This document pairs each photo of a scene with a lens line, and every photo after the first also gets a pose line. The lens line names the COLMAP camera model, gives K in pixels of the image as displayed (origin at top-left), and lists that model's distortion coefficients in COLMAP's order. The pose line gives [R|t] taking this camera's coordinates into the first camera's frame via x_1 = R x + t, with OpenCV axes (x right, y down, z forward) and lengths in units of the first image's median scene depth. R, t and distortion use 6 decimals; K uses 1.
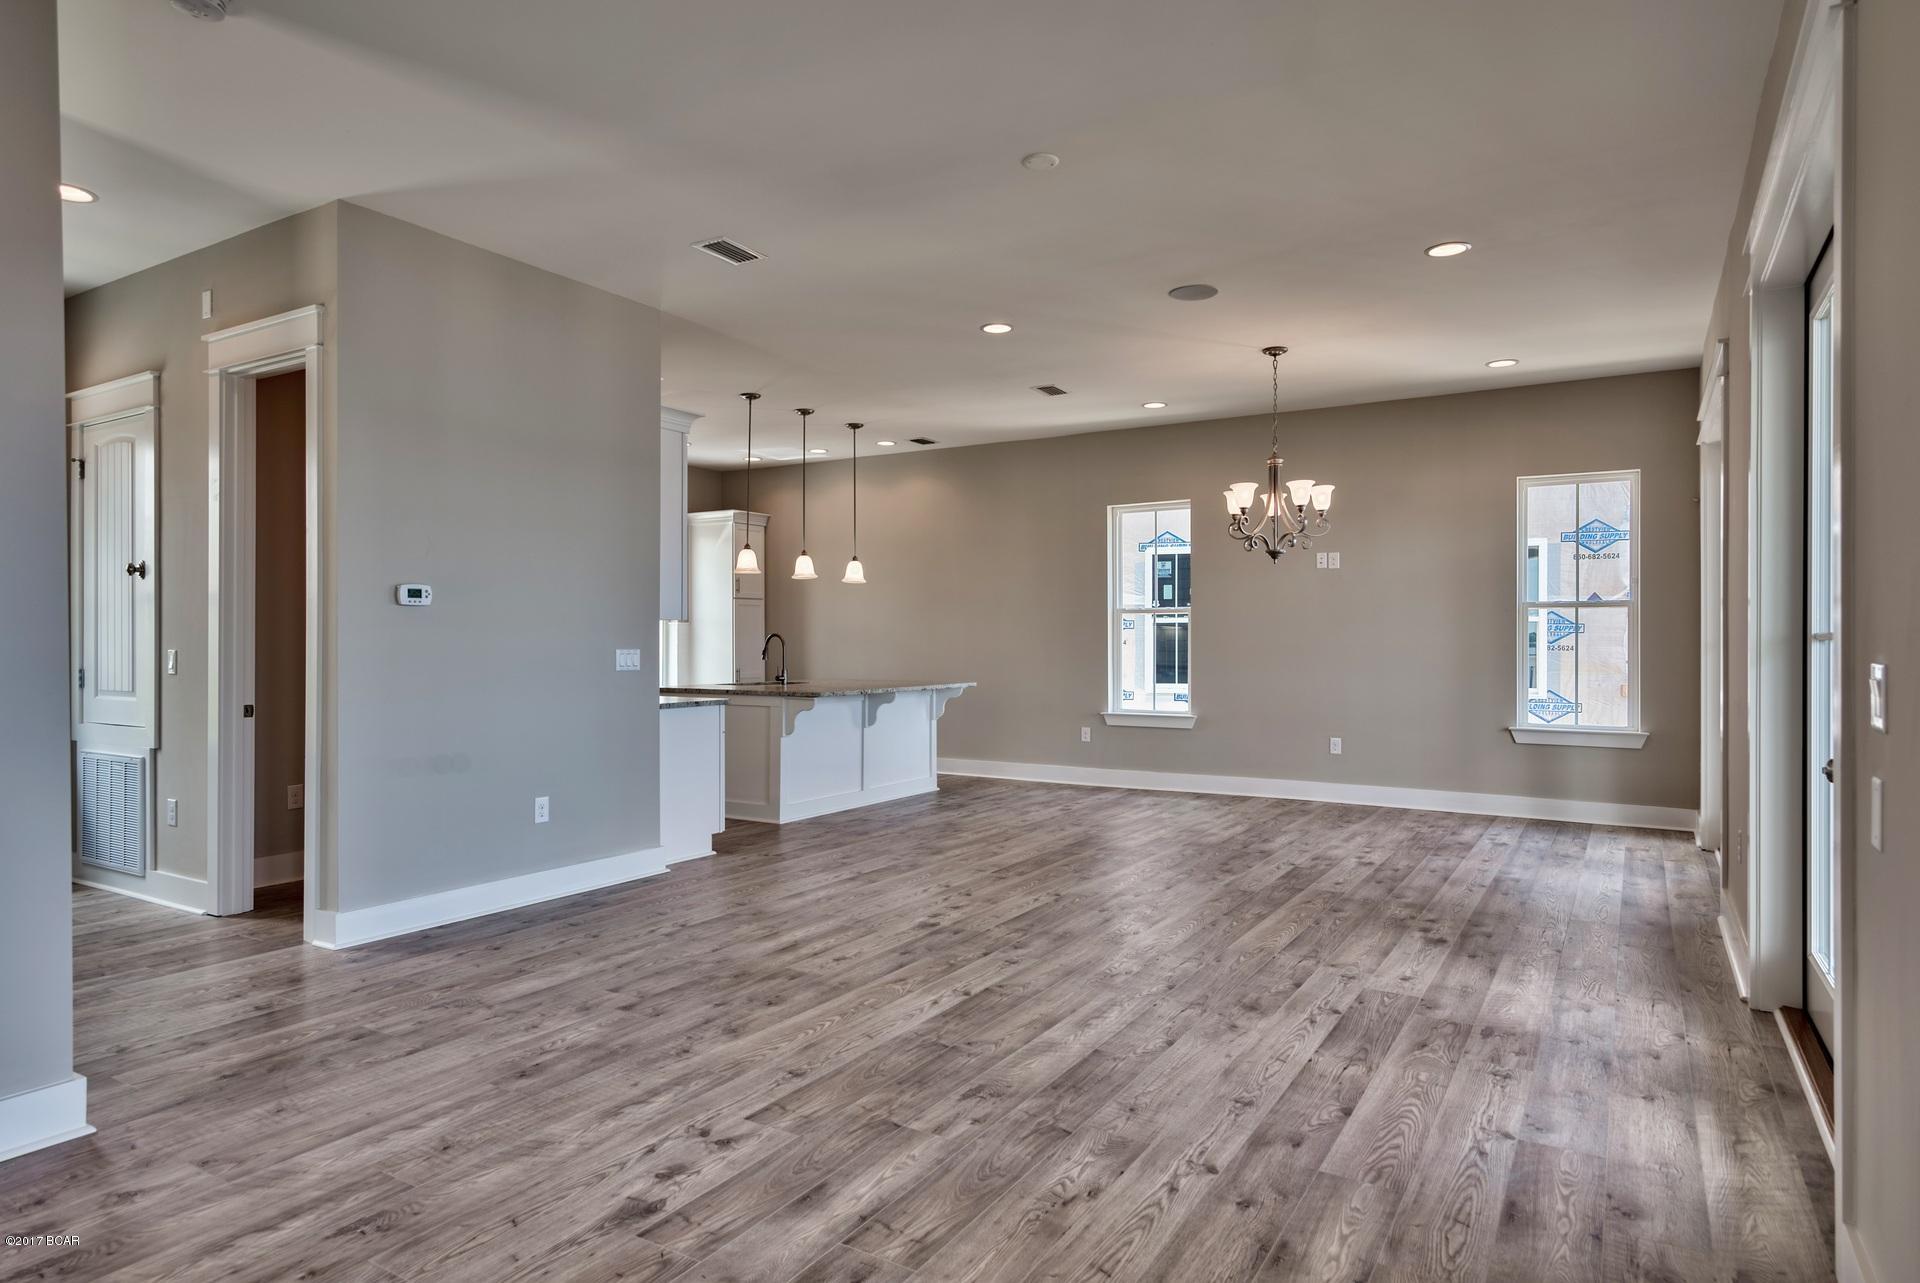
lens RADIAL K [[1120.1, 0, 960.6], [0, 1120.1, 641.5], [0, 0, 1]] dist [-0.007032, -0.002154]
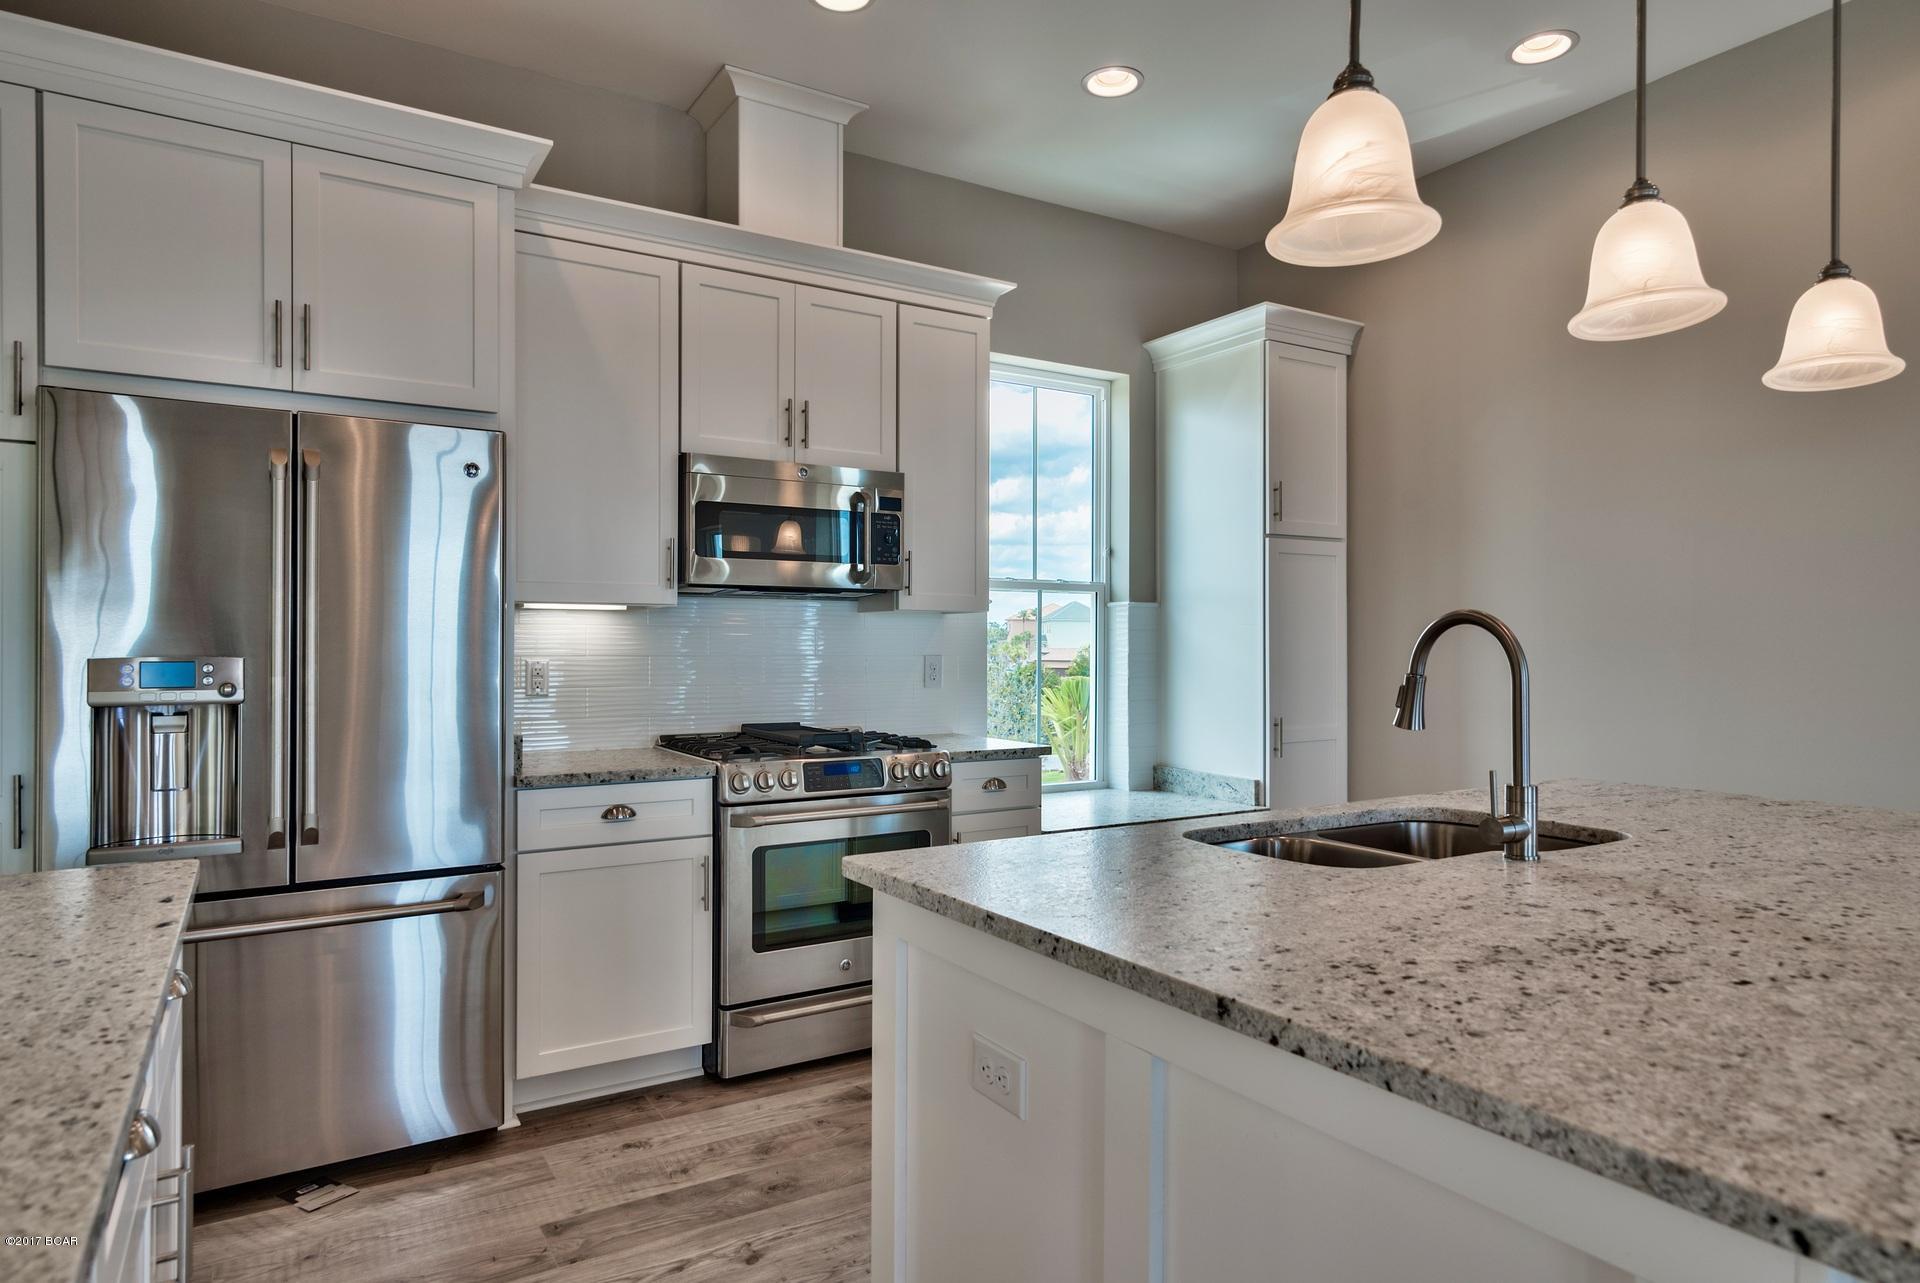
lens RADIAL K [[1120.1, 0, 954.0], [0, 1120.1, 646.3], [0, 0, 1]] dist [-0.007032, -0.002154]
pose [[0.883237, 0.011112, -0.468795, -0.130732], [-0.006695, 0.999916, 0.011087, -0.004929], [0.468879, -0.006653, 0.883237, 0.683556]]
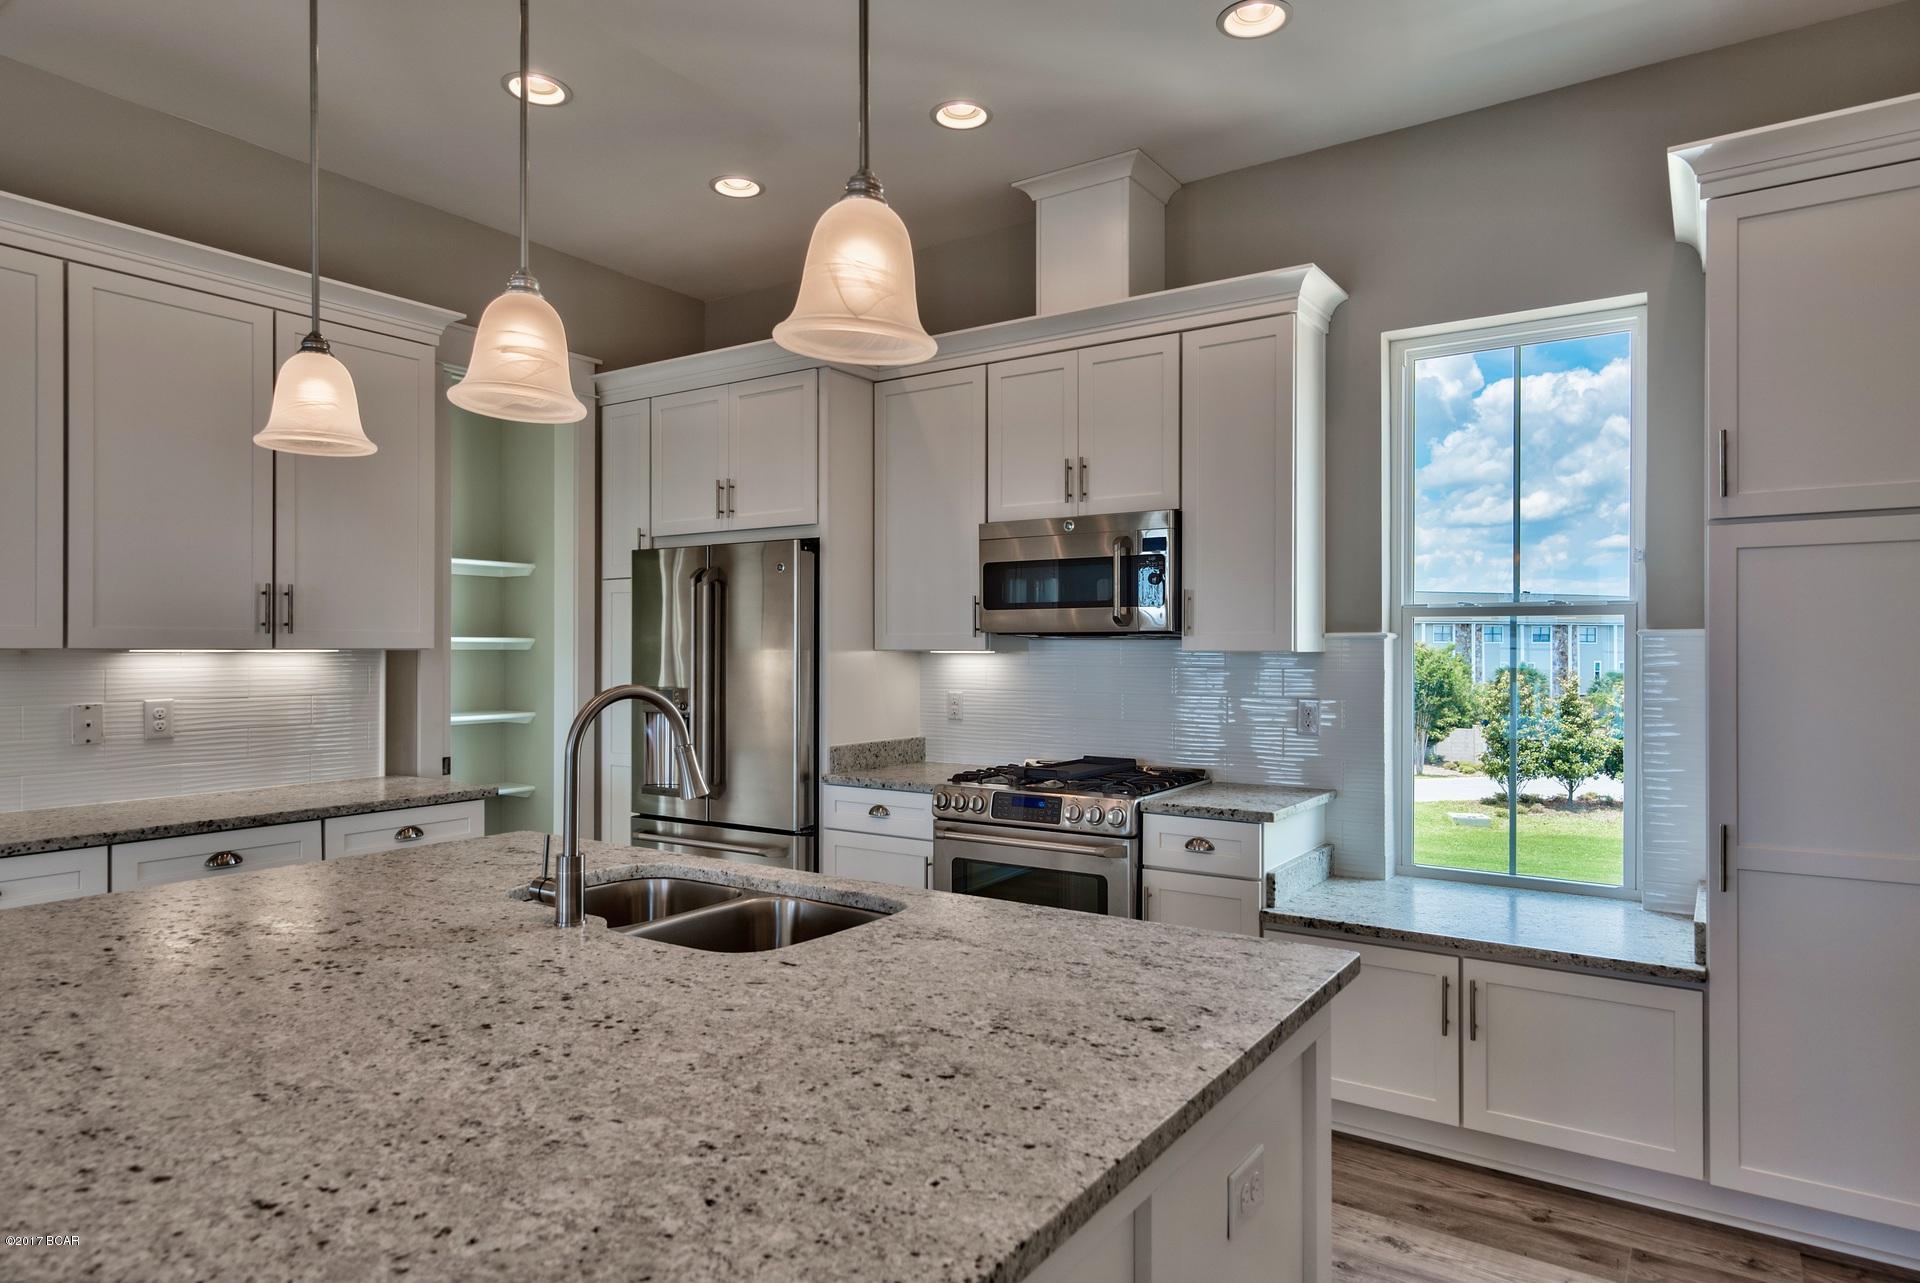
lens RADIAL K [[1120.1, 0, 962.7], [0, 1120.1, 655.2], [0, 0, 1]] dist [-0.007032, -0.002154]
pose [[-0.064115, 0.007860, -0.997912, 0.039985], [-0.002511, 0.999965, 0.008038, -0.014450], [0.997939, 0.003021, -0.064093, 0.957980]]
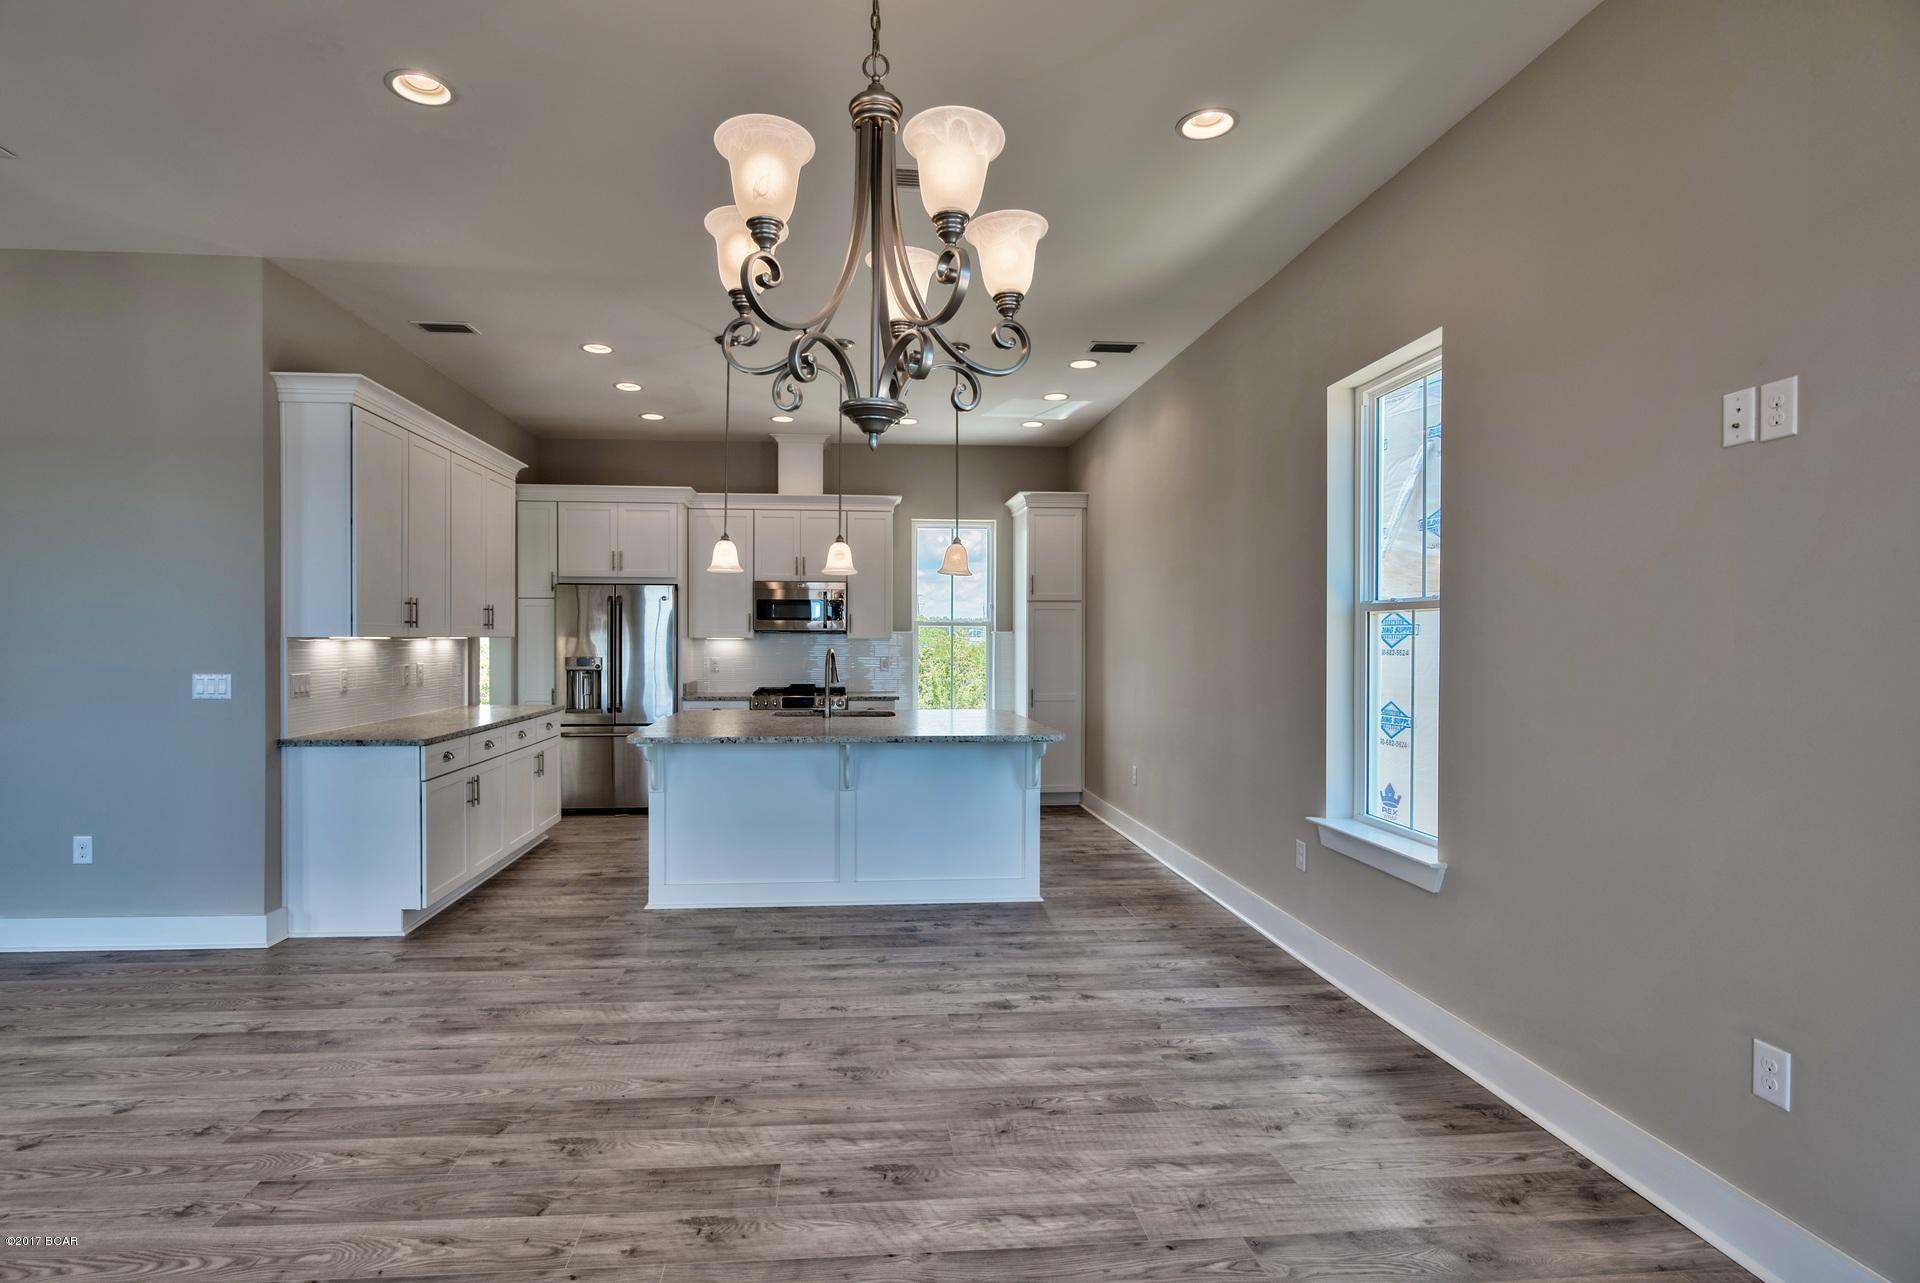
lens RADIAL K [[969.7, 0, 967.9], [0, 969.7, 640.9], [0, 0, 1]] dist [-0.002070, -0.001582]
pose [[0.571898, 0.002120, -0.820322, 0.381876], [-0.001890, 0.999997, 0.001268, -0.012255], [0.820323, 0.000825, 0.571900, 0.634008]]
